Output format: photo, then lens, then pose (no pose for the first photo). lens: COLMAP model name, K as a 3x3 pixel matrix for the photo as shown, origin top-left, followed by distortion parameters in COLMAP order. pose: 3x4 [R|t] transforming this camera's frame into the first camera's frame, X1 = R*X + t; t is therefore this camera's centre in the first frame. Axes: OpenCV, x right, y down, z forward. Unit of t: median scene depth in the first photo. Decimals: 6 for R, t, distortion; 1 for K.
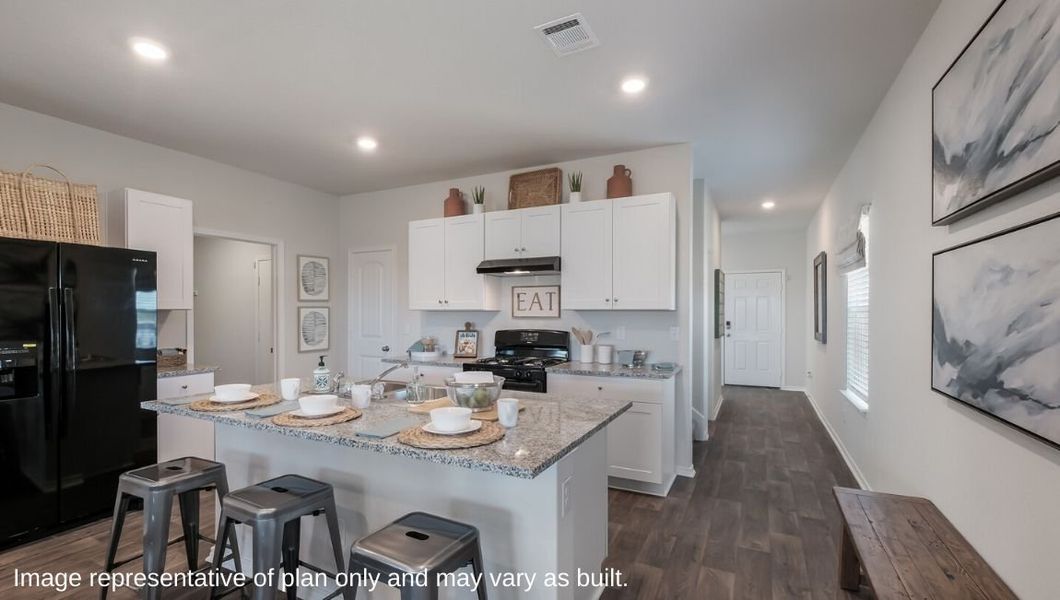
lens RADIAL K [[459.1, 0, 542.1], [0, 459.1, 318.0], [0, 0, 1]] dist [0.003810, -0.000571]
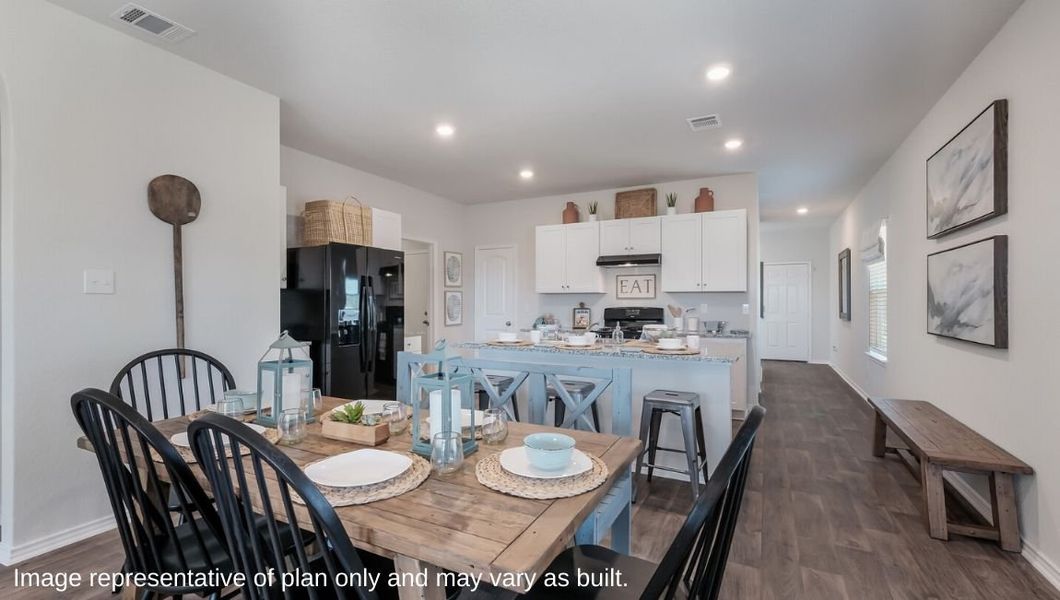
lens RADIAL K [[459.1, 0, 540.6], [0, 459.1, 303.8], [0, 0, 1]] dist [0.003810, -0.000571]
pose [[0.999877, 0.001550, -0.015633, -0.278341], [-0.001719, 0.999940, -0.010808, 0.030805], [0.015616, 0.010833, 0.999819, -0.361286]]
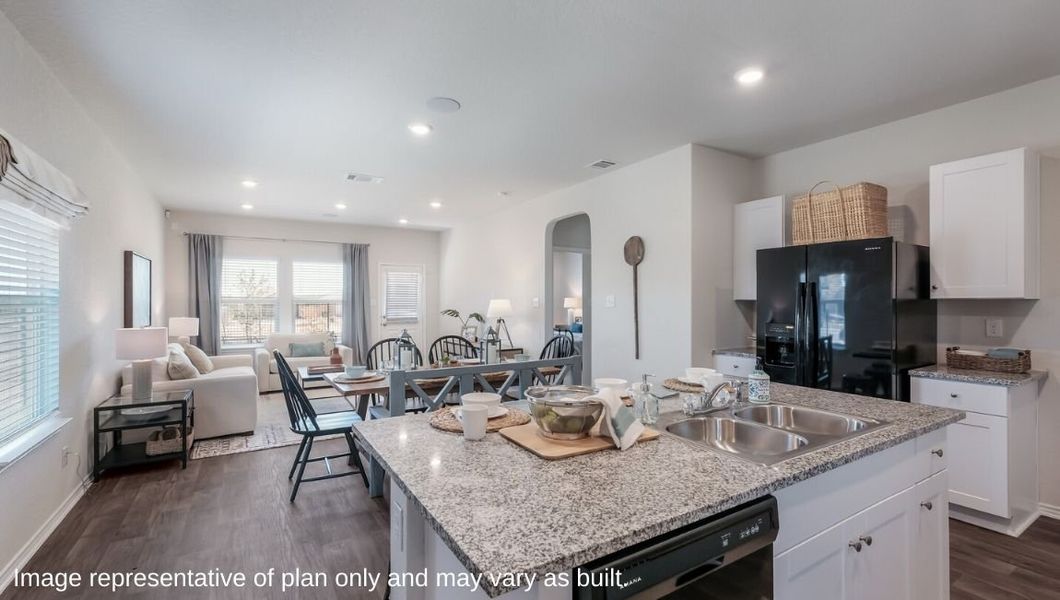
lens RADIAL K [[459.1, 0, 528.7], [0, 459.1, 302.7], [0, 0, 1]] dist [0.003810, -0.000571]
pose [[-0.531808, 0.002326, -0.846862, 0.231496], [-0.010578, 0.999900, 0.009389, -0.008235], [0.846799, 0.013952, -0.531730, 0.639224]]
